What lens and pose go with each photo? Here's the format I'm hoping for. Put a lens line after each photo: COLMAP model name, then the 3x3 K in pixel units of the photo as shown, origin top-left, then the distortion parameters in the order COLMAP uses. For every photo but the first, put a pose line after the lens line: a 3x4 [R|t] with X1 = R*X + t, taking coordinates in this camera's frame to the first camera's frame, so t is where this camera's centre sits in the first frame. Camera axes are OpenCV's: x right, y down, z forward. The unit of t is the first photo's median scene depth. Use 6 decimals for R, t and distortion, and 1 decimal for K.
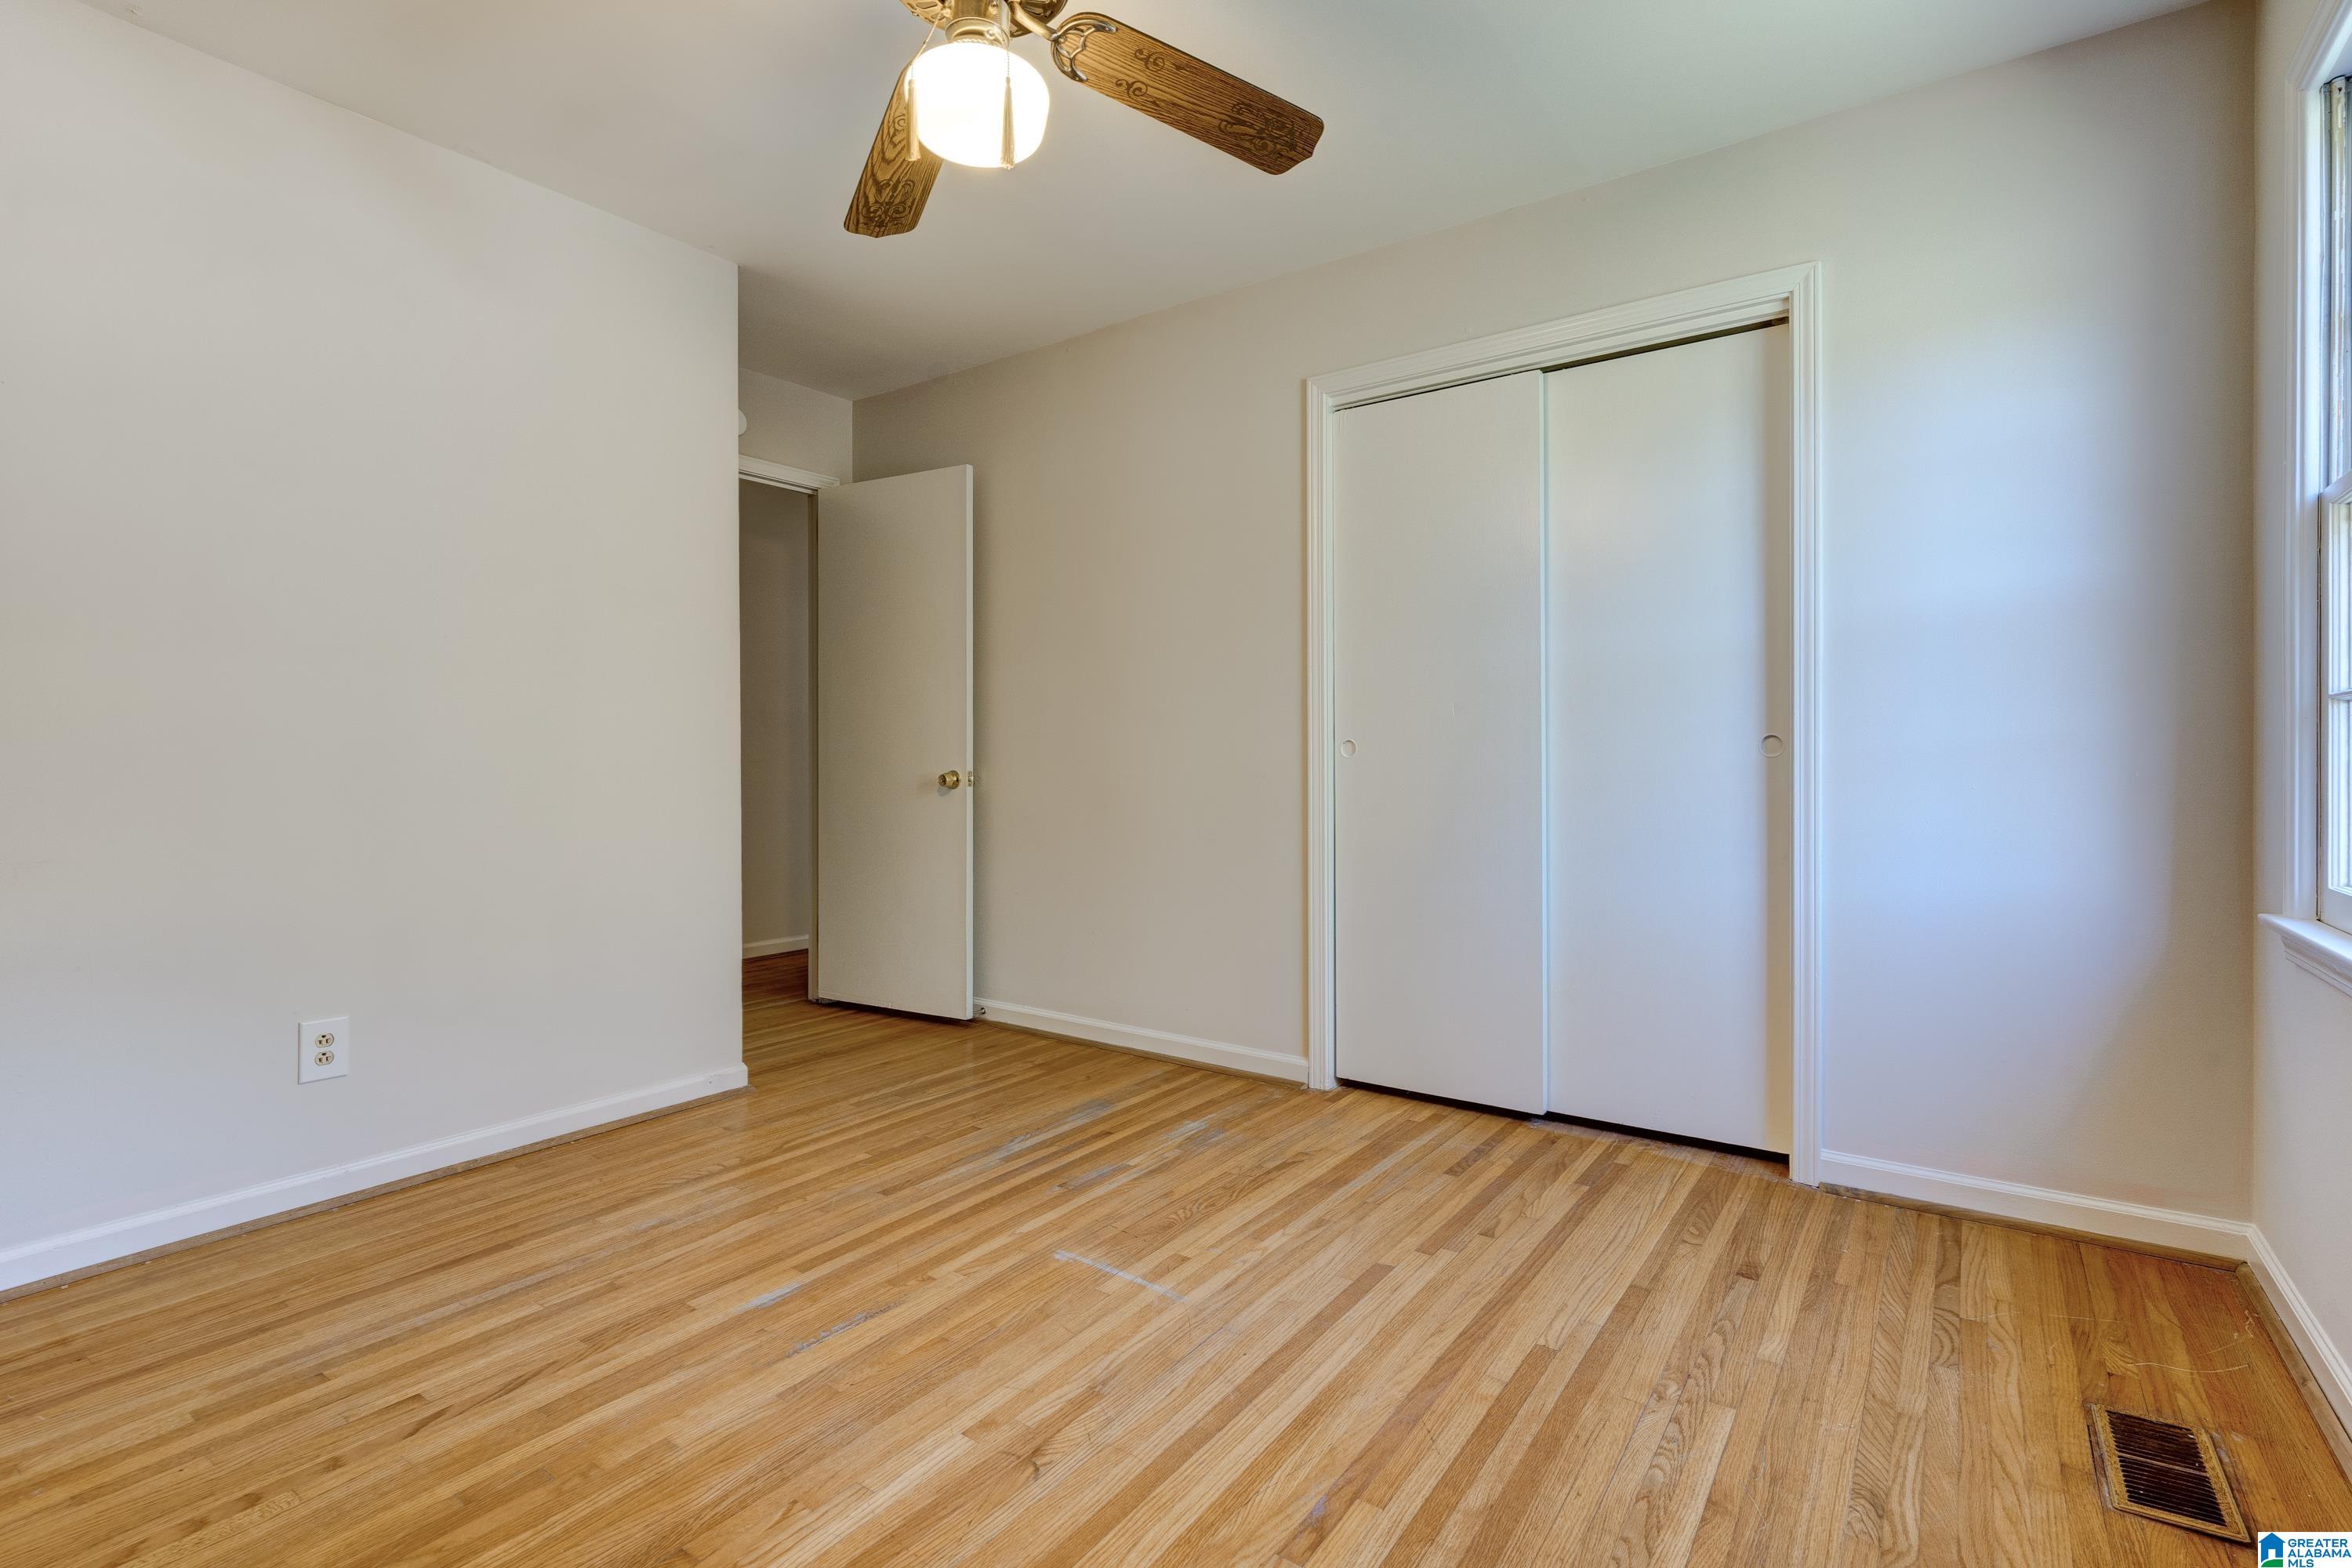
lens RADIAL K [[1088.6, 0, 1180.2], [0, 1088.6, 774.1], [0, 0, 1]] dist [-0.002930, -0.000066]
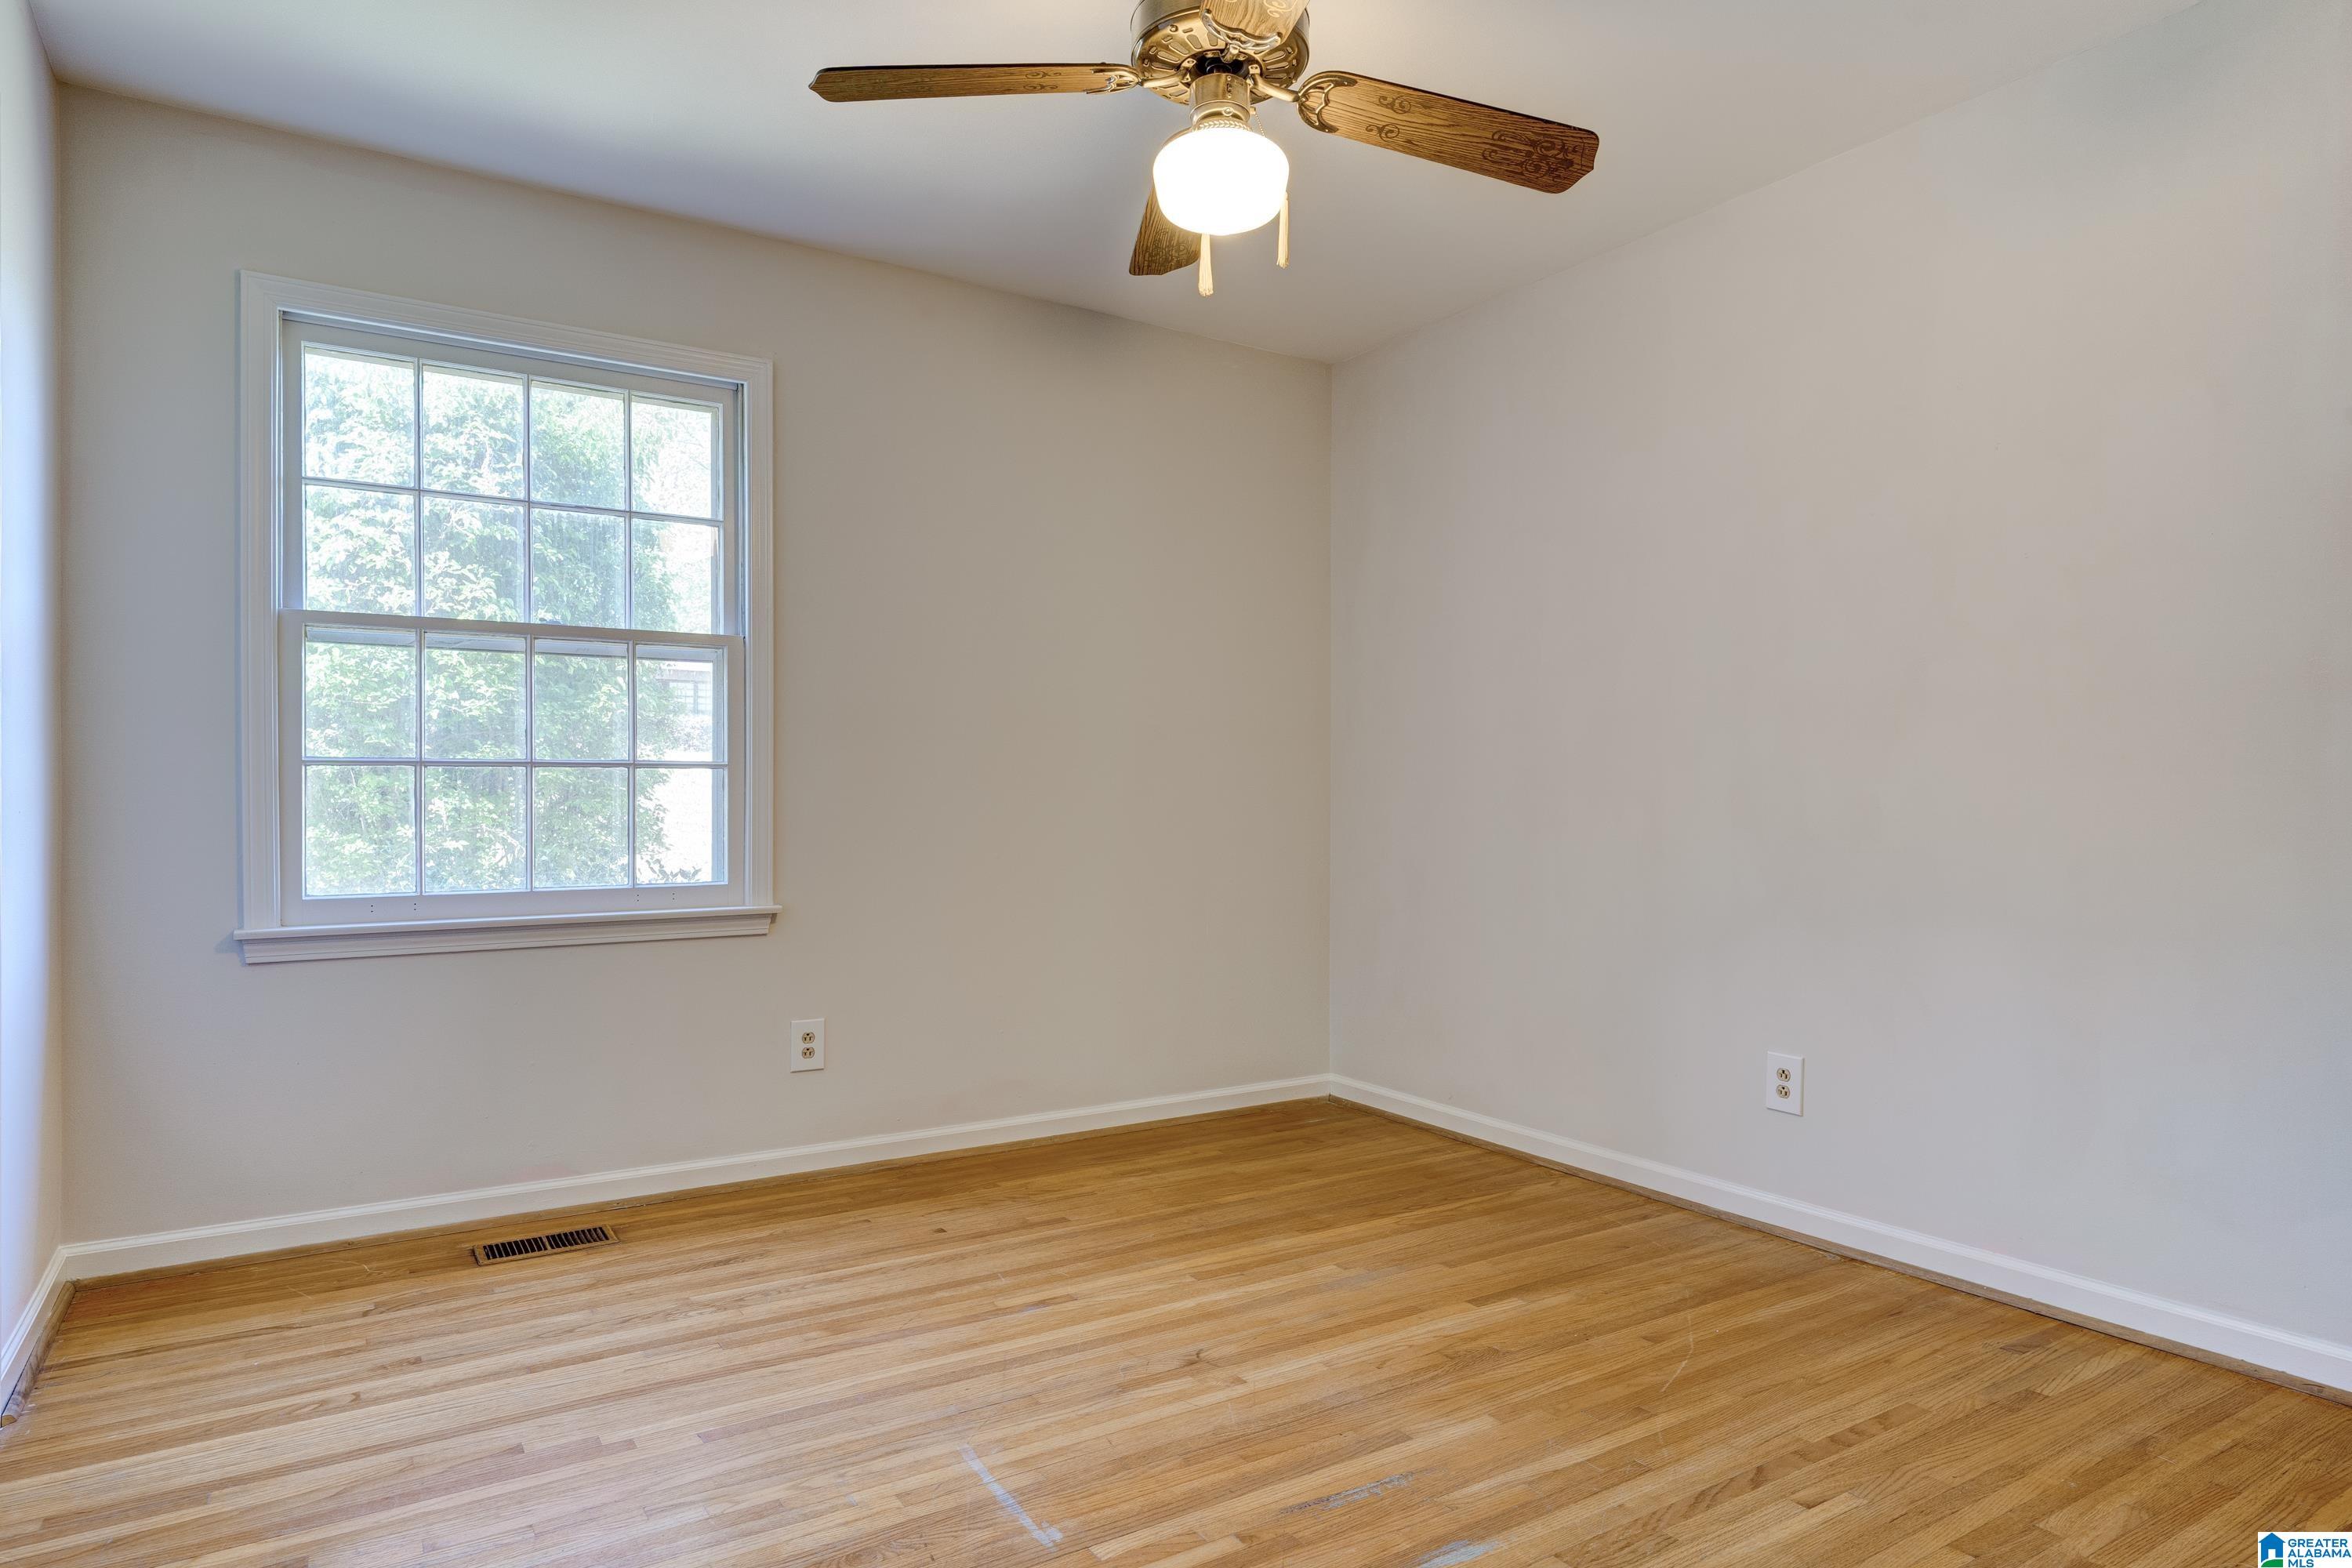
lens RADIAL K [[1382.8, 0, 1175.3], [0, 1382.8, 789.3], [0, 0, 1]] dist [0.004449, 0.000999]
pose [[-0.928466, 0.003676, 0.371399, -0.577427], [0.006920, 0.999949, 0.007403, -0.035809], [-0.371353, 0.009444, -0.928444, 2.028284]]
